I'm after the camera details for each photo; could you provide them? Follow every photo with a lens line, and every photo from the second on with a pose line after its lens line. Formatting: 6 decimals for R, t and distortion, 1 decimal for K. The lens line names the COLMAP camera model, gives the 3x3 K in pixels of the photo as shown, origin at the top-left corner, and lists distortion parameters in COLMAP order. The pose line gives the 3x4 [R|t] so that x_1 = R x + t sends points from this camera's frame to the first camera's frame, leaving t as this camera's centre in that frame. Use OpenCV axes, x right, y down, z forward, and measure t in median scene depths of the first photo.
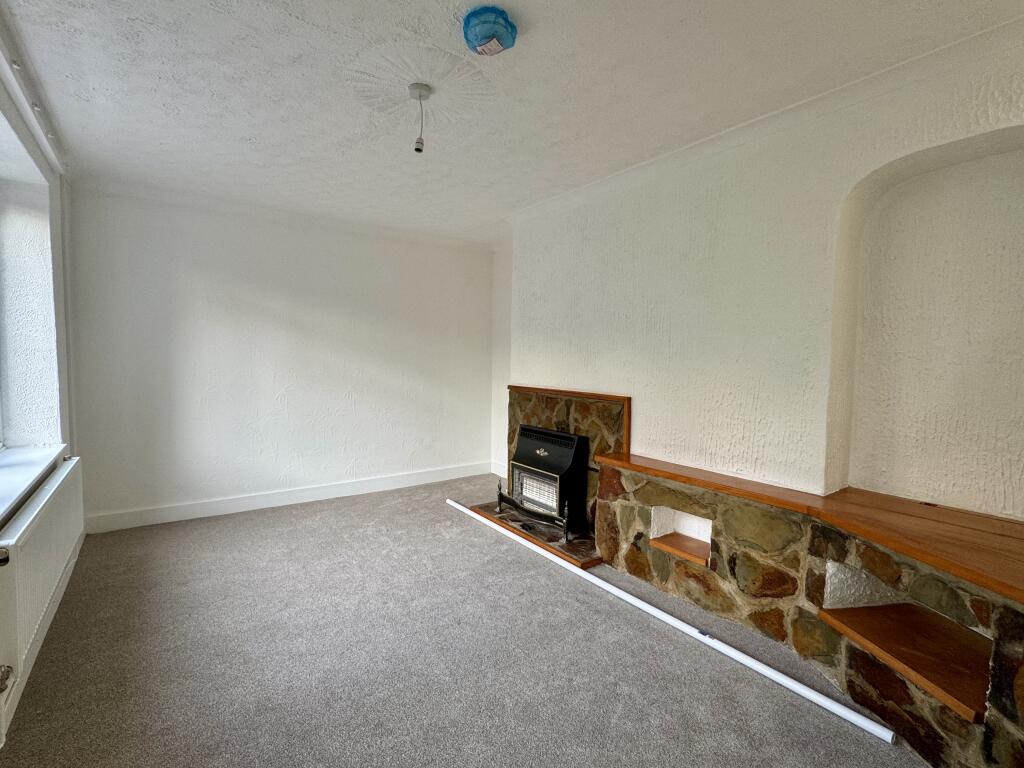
lens RADIAL K [[489.9, 0, 512.0], [0, 489.9, 384.0], [0, 0, 1]] dist [0.002811, 0.000364]
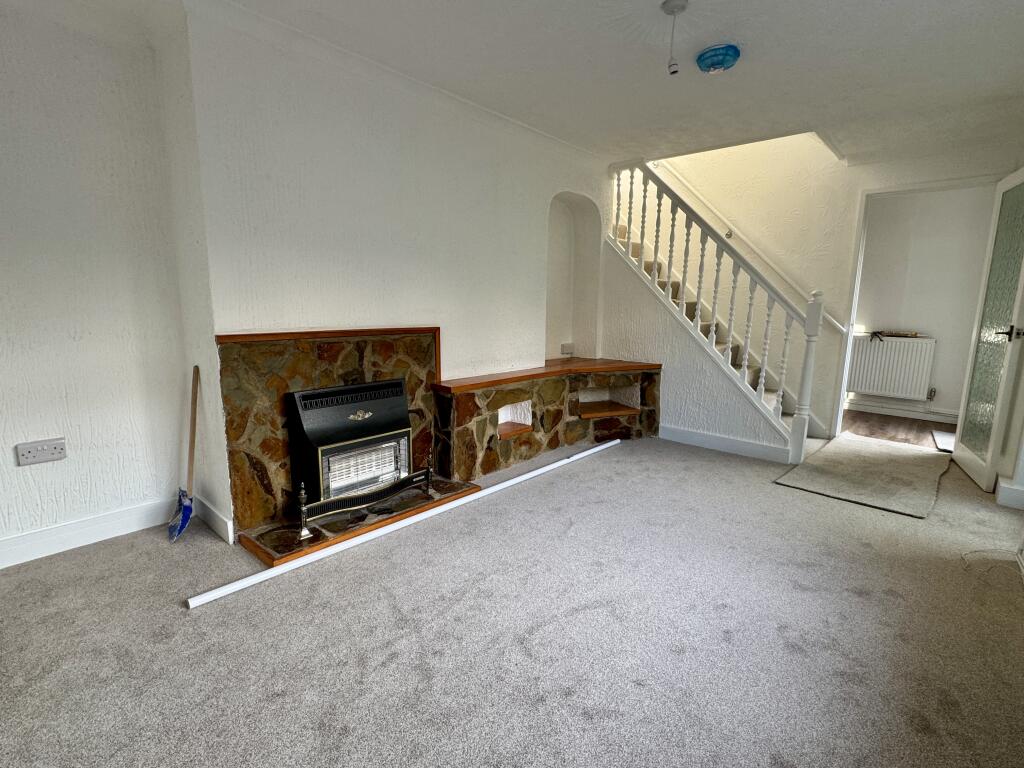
lens RADIAL K [[489.9, 0, 512.0], [0, 489.9, 384.0], [0, 0, 1]] dist [0.002811, 0.000364]
pose [[-0.205431, -0.181940, 0.961611, -0.864463], [0.038644, 0.980293, 0.193730, -0.052799], [-0.977908, 0.076958, -0.194352, 1.142981]]
